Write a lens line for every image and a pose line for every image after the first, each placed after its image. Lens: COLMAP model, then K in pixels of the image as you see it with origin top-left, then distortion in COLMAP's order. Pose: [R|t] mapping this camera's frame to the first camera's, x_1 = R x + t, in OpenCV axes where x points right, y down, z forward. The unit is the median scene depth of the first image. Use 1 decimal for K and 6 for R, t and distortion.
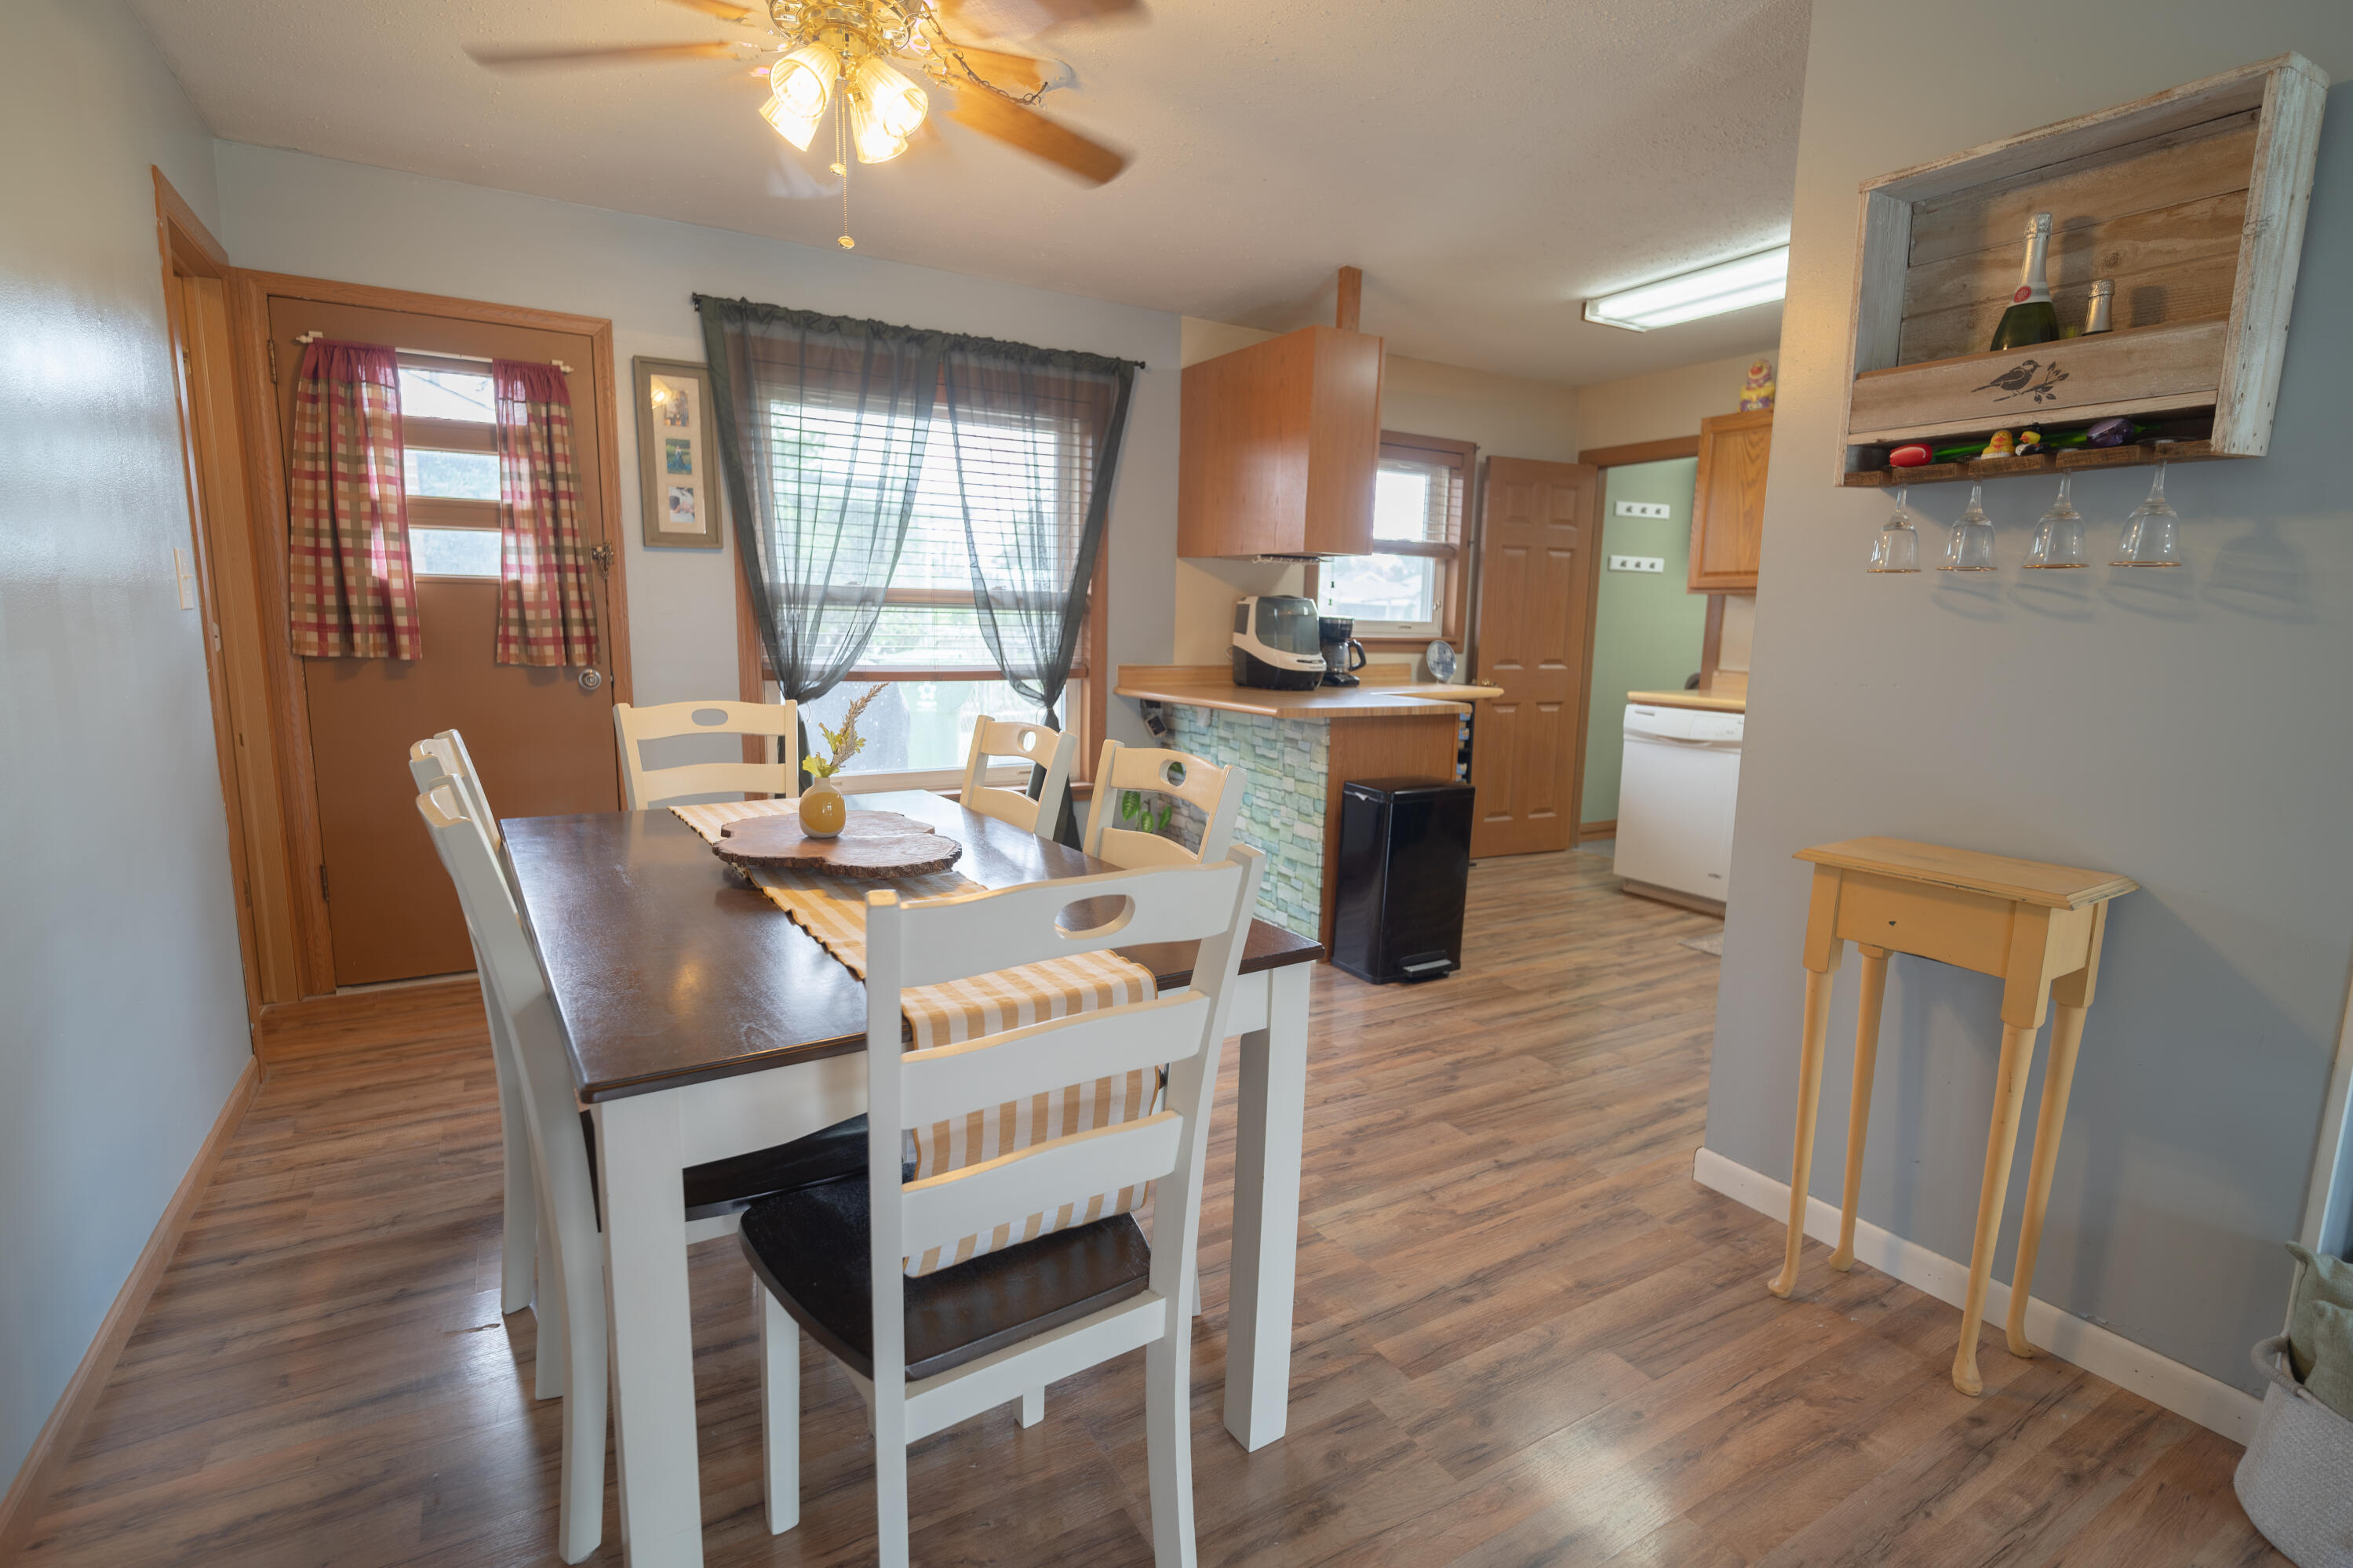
lens RADIAL K [[1100.9, 0, 1178.5], [0, 1100.9, 796.0], [0, 0, 1]] dist [0.010348, -0.013781]
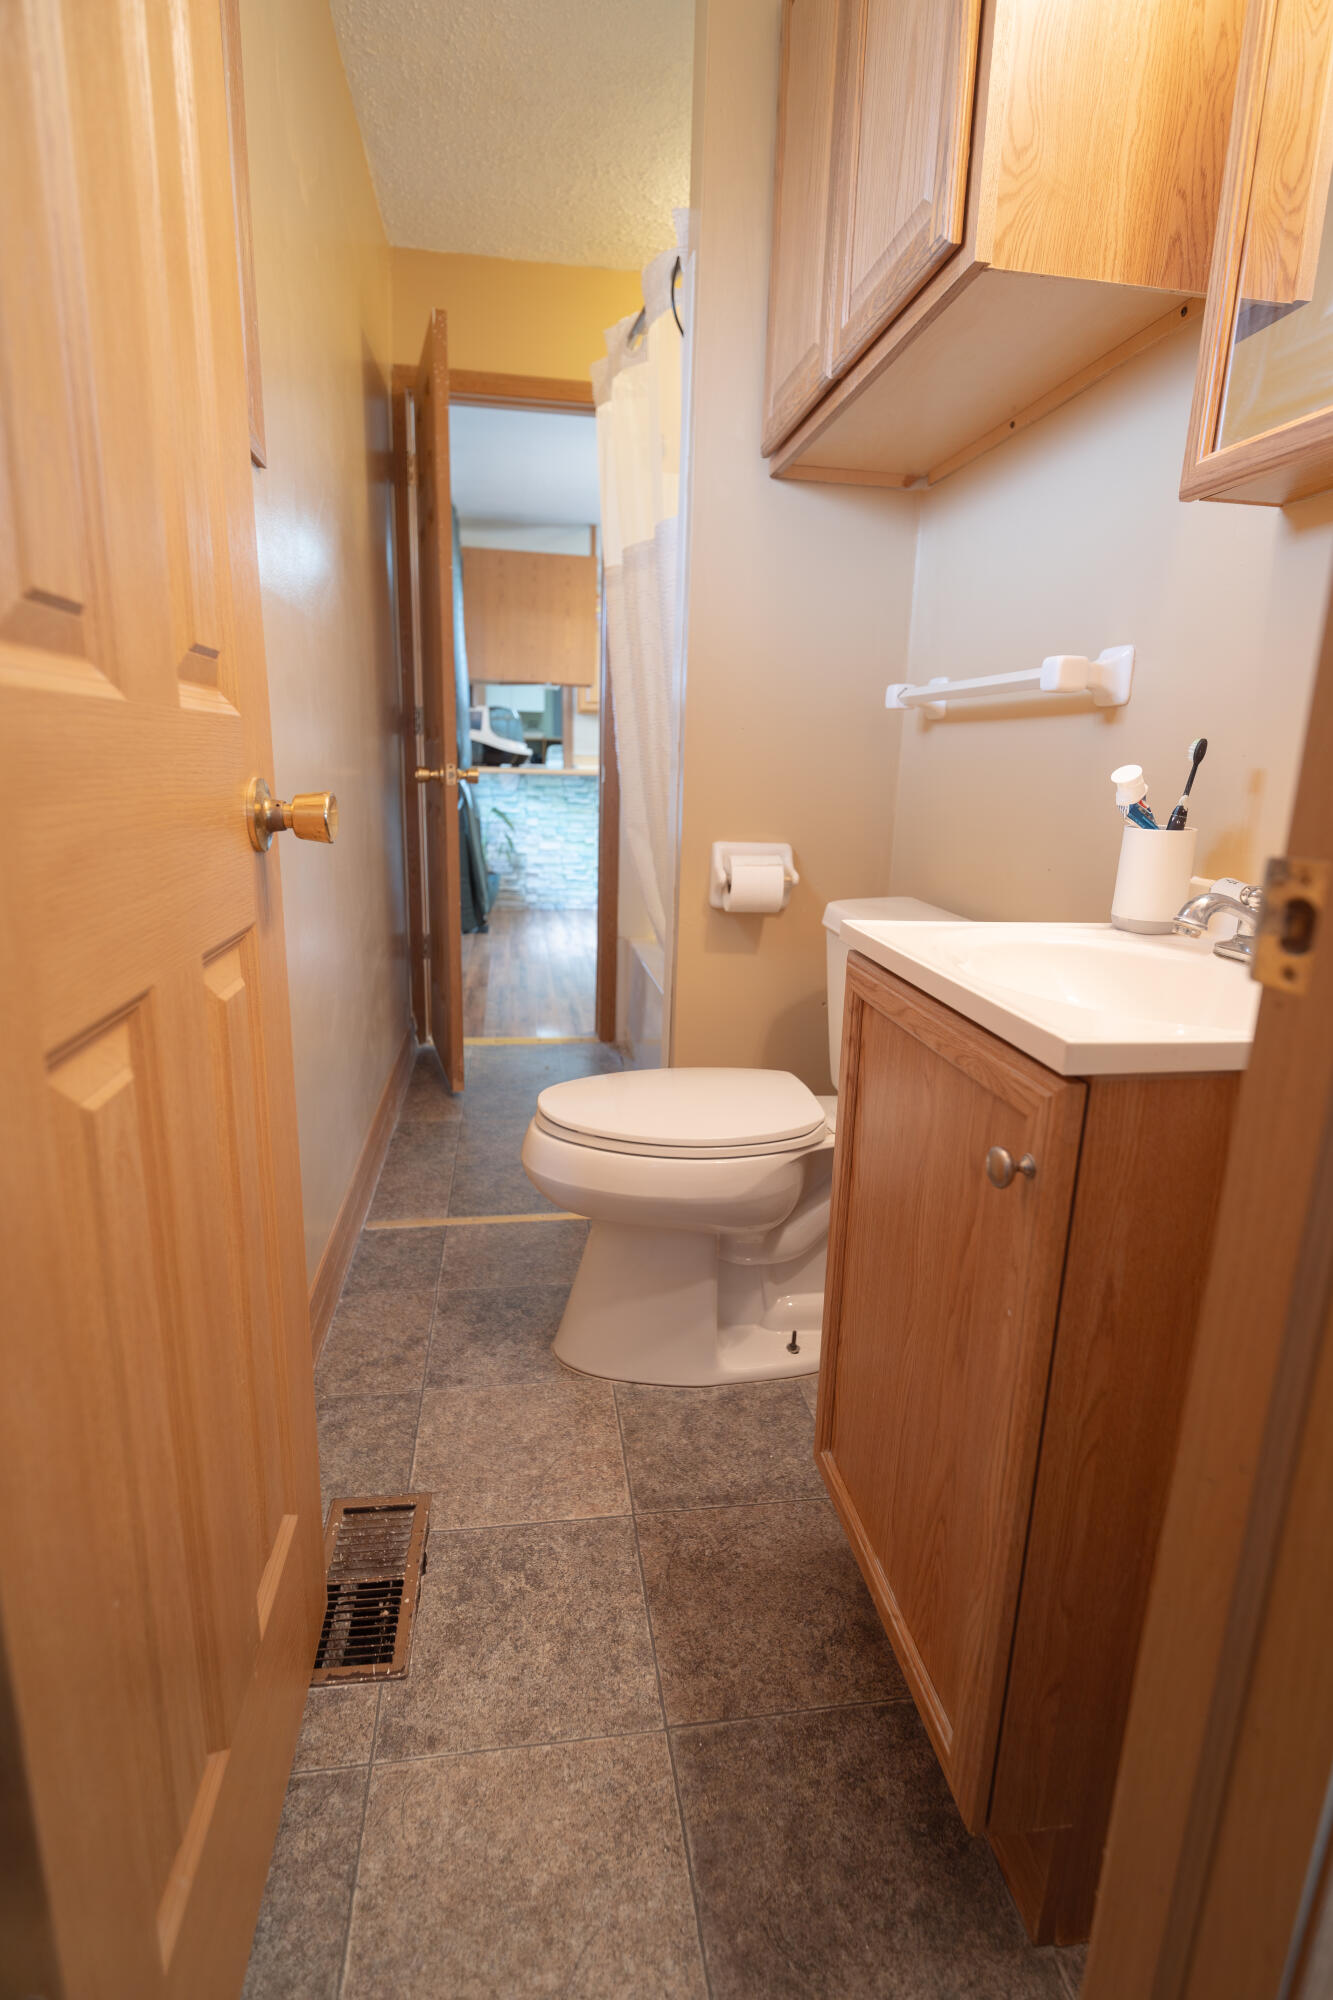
lens RADIAL K [[935.2, 0, 666.5], [0, 935.2, 1000.0], [0, 0, 1]] dist [0.002647, -0.004442]
pose [[0.369947, -0.243017, 0.896706, -1.433109], [0.129309, 0.969257, 0.209331, -0.028823], [-0.920010, 0.038511, 0.389998, 0.336563]]
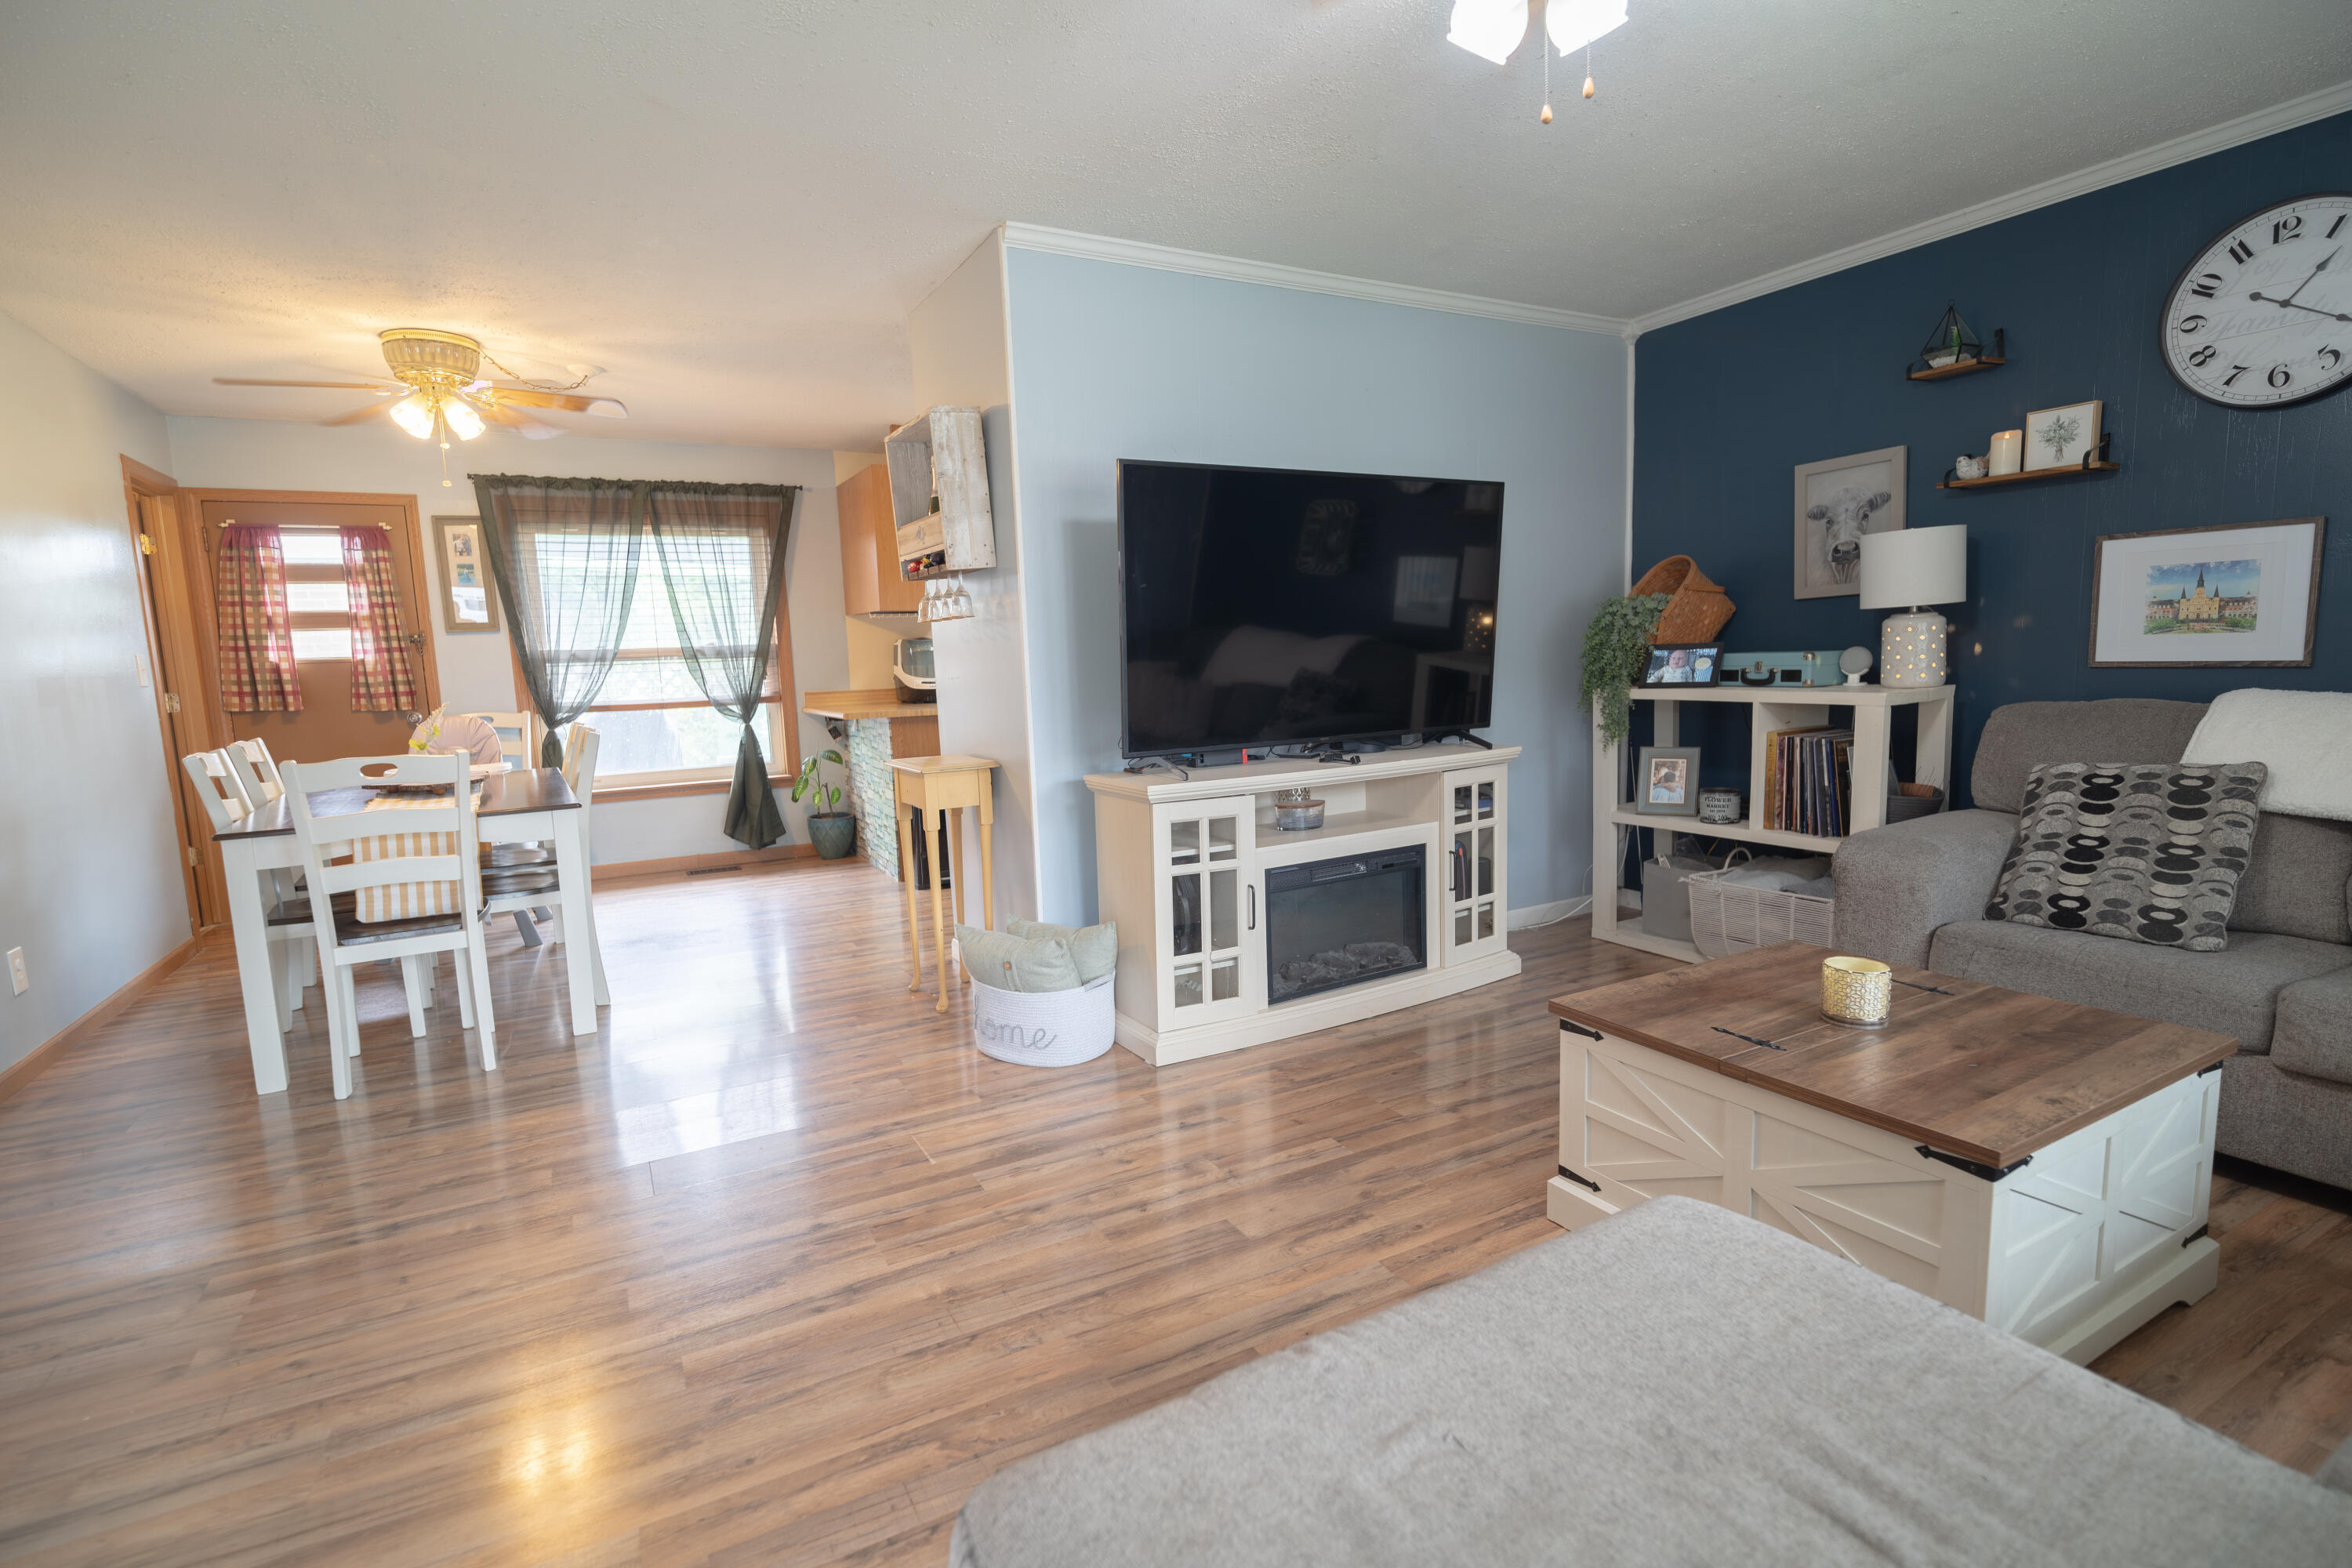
lens RADIAL K [[1099.8, 0, 1176.5], [0, 1099.8, 793.7], [0, 0, 1]] dist [0.002647, -0.004442]
pose [[0.997458, -0.048784, -0.051944, 0.626233], [0.047231, 0.998412, -0.030713, 0.101418], [0.053360, 0.028181, 0.998178, -0.508525]]
